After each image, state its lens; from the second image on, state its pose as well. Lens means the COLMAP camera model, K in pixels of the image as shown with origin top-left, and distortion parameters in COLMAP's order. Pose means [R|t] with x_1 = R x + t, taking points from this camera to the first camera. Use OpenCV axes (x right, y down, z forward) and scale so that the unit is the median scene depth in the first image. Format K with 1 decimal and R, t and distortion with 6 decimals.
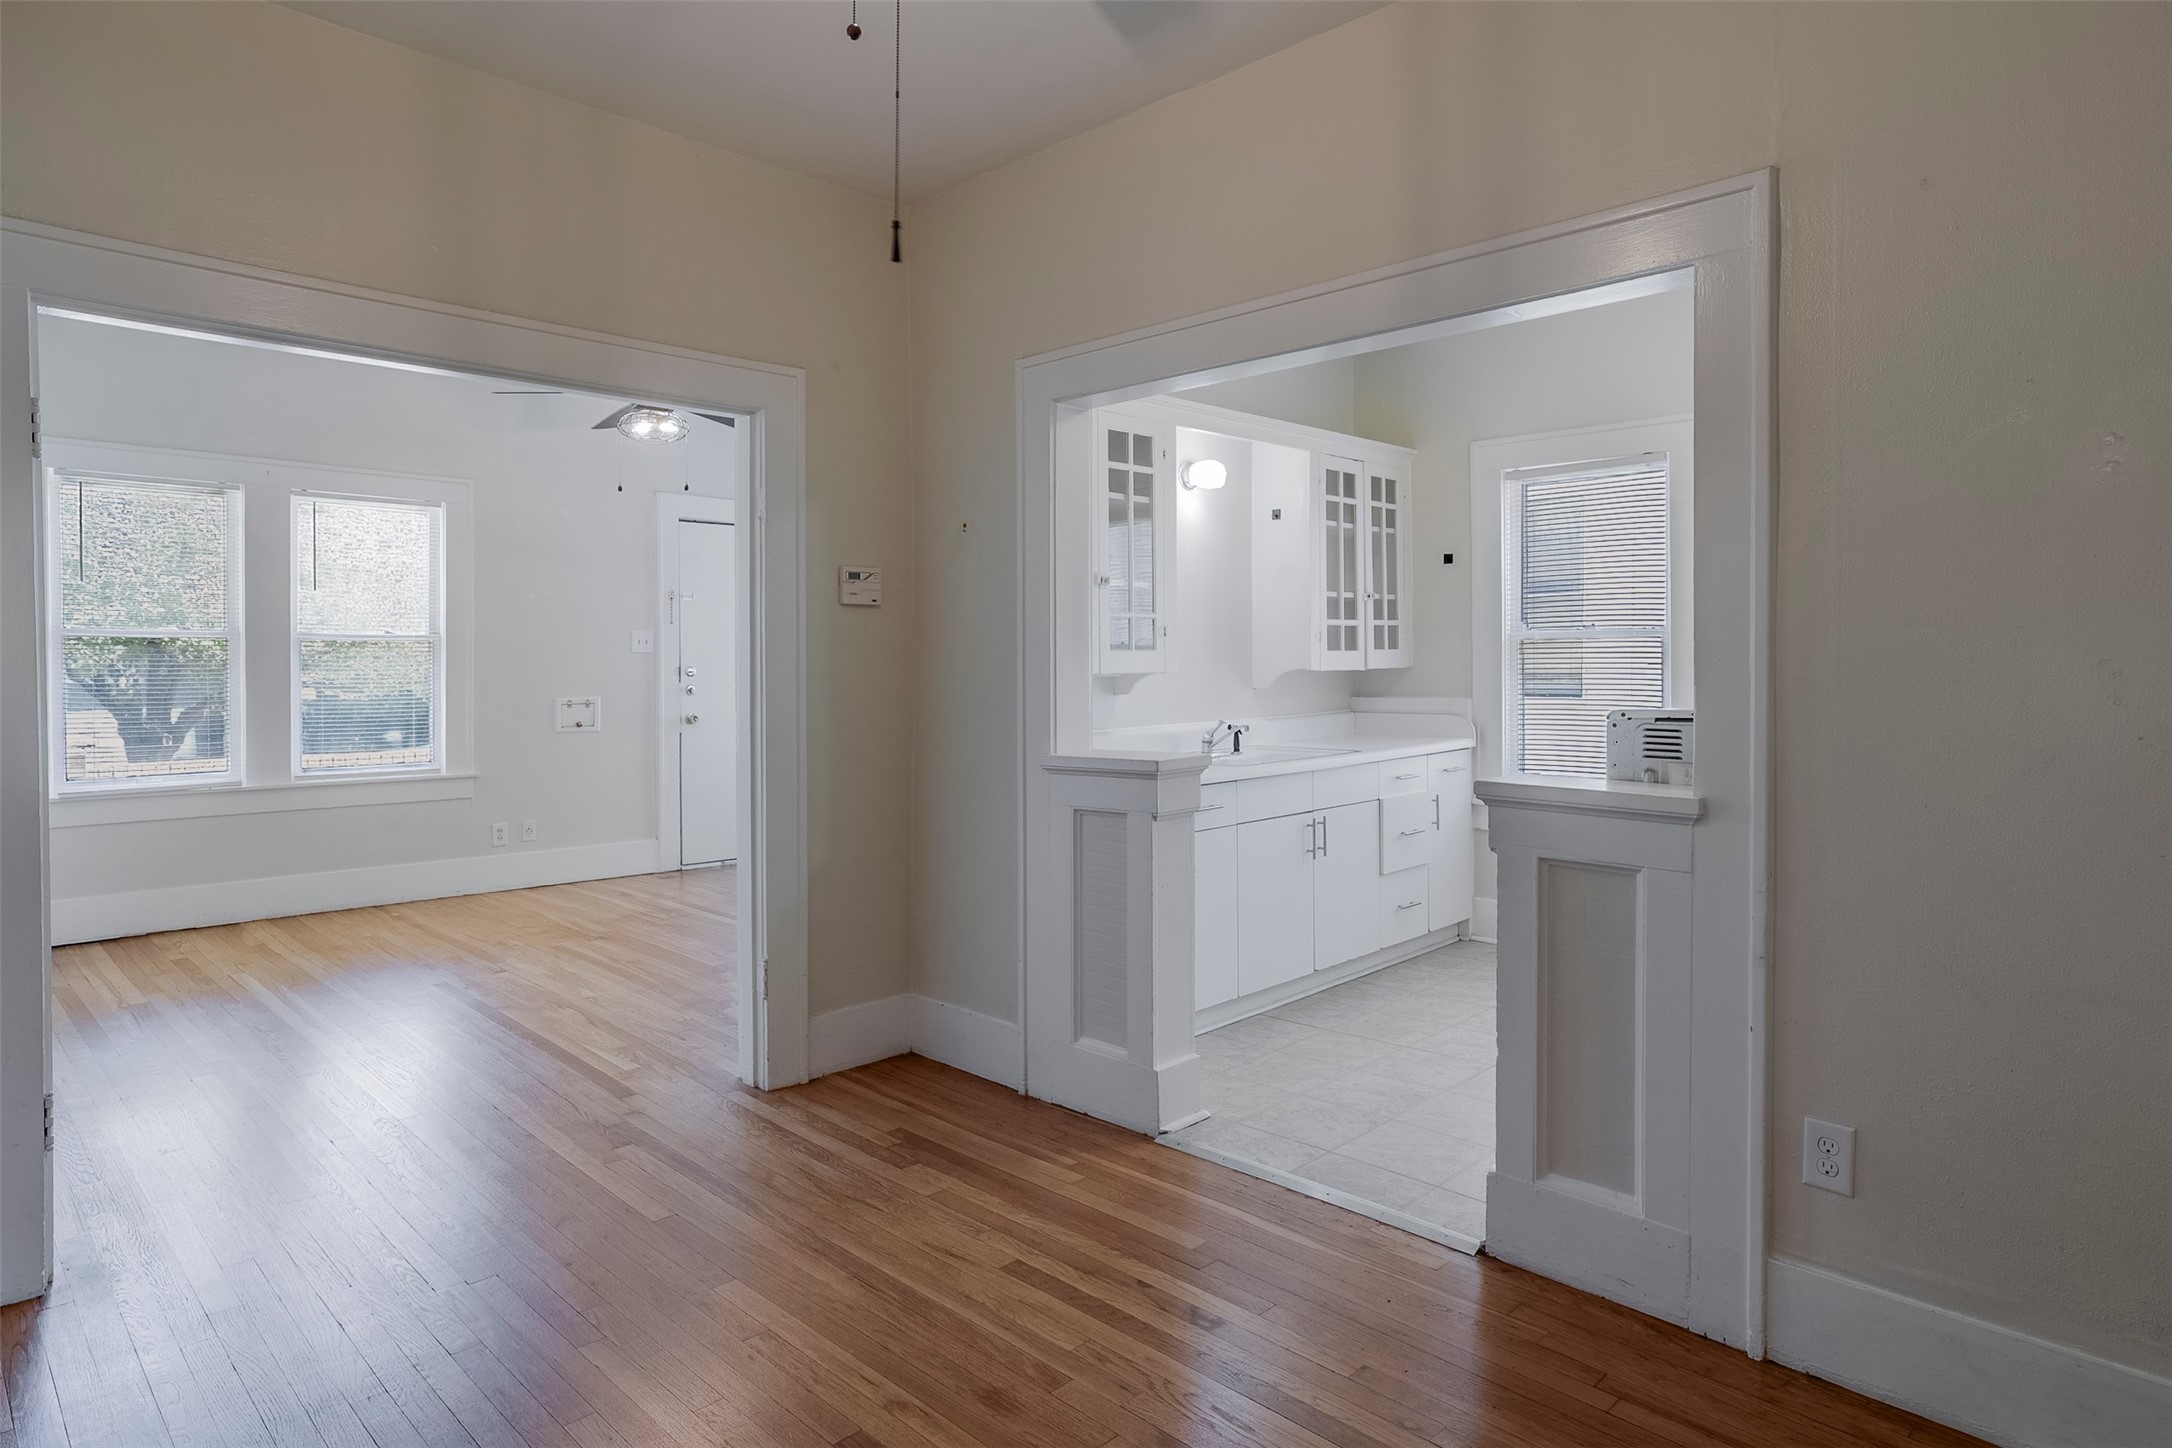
lens RADIAL K [[1211.2, 0, 1086.1], [0, 1211.2, 671.0], [0, 0, 1]] dist [-0.006741, 0.000368]
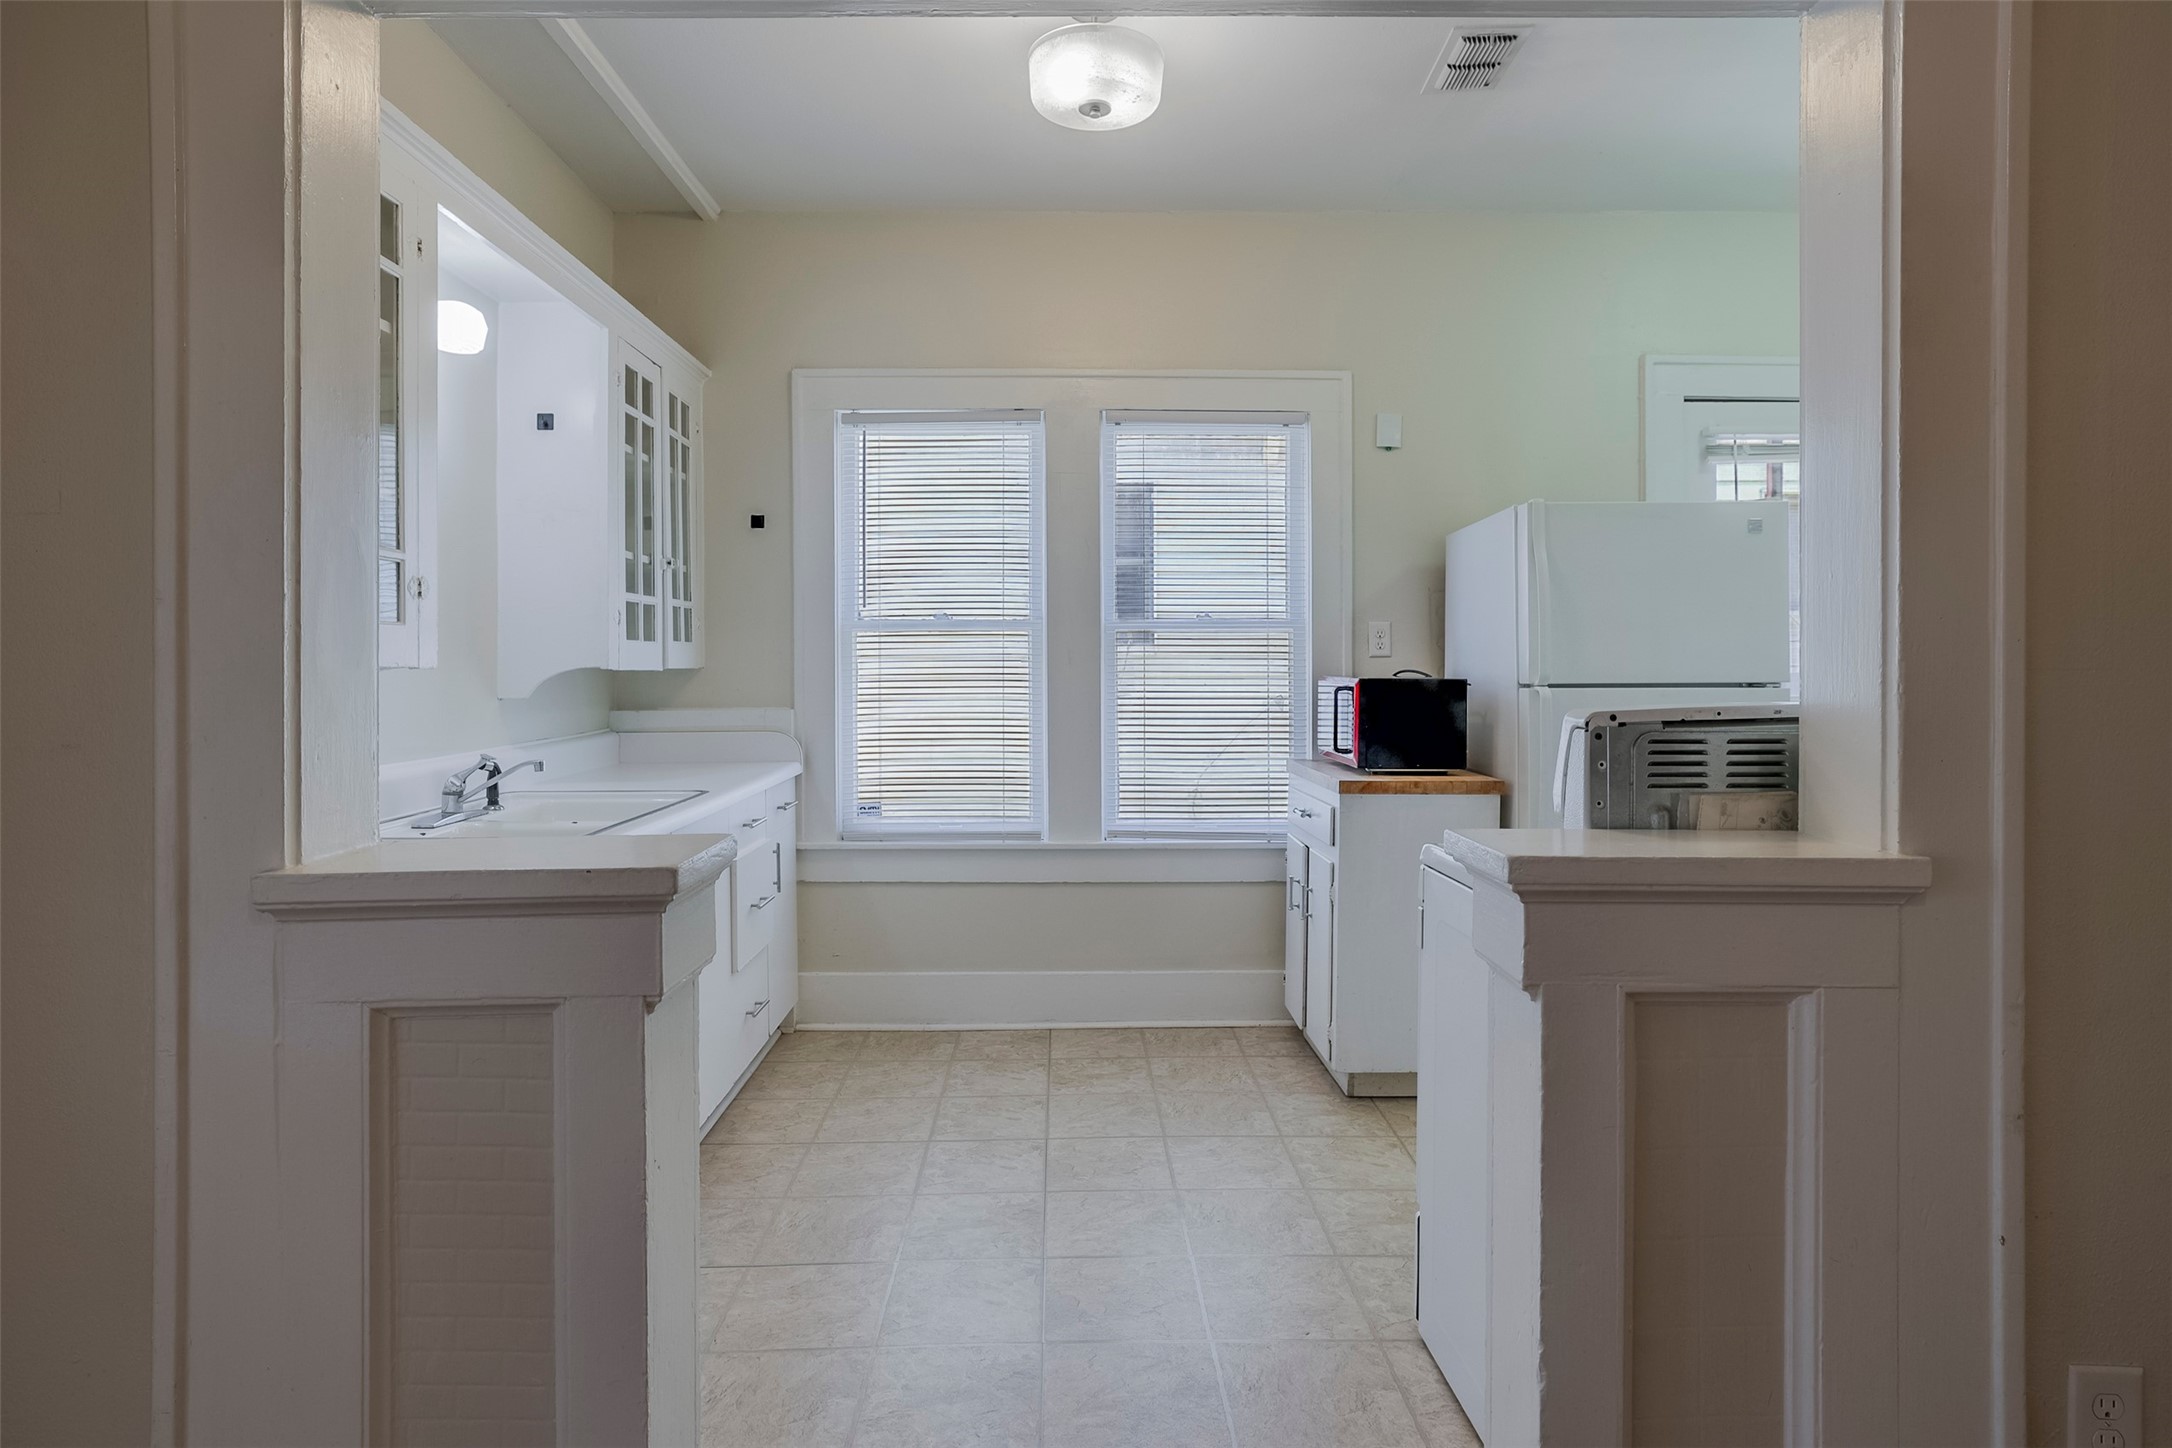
lens RADIAL K [[1159.4, 0, 1060.7], [0, 1159.4, 667.4], [0, 0, 1]] dist [0.000106, 0.000850]
pose [[0.711864, 0.003297, 0.702310, -0.086136], [0.007850, 0.999889, -0.012651, 0.009313], [-0.702273, 0.014519, 0.711759, 0.446410]]
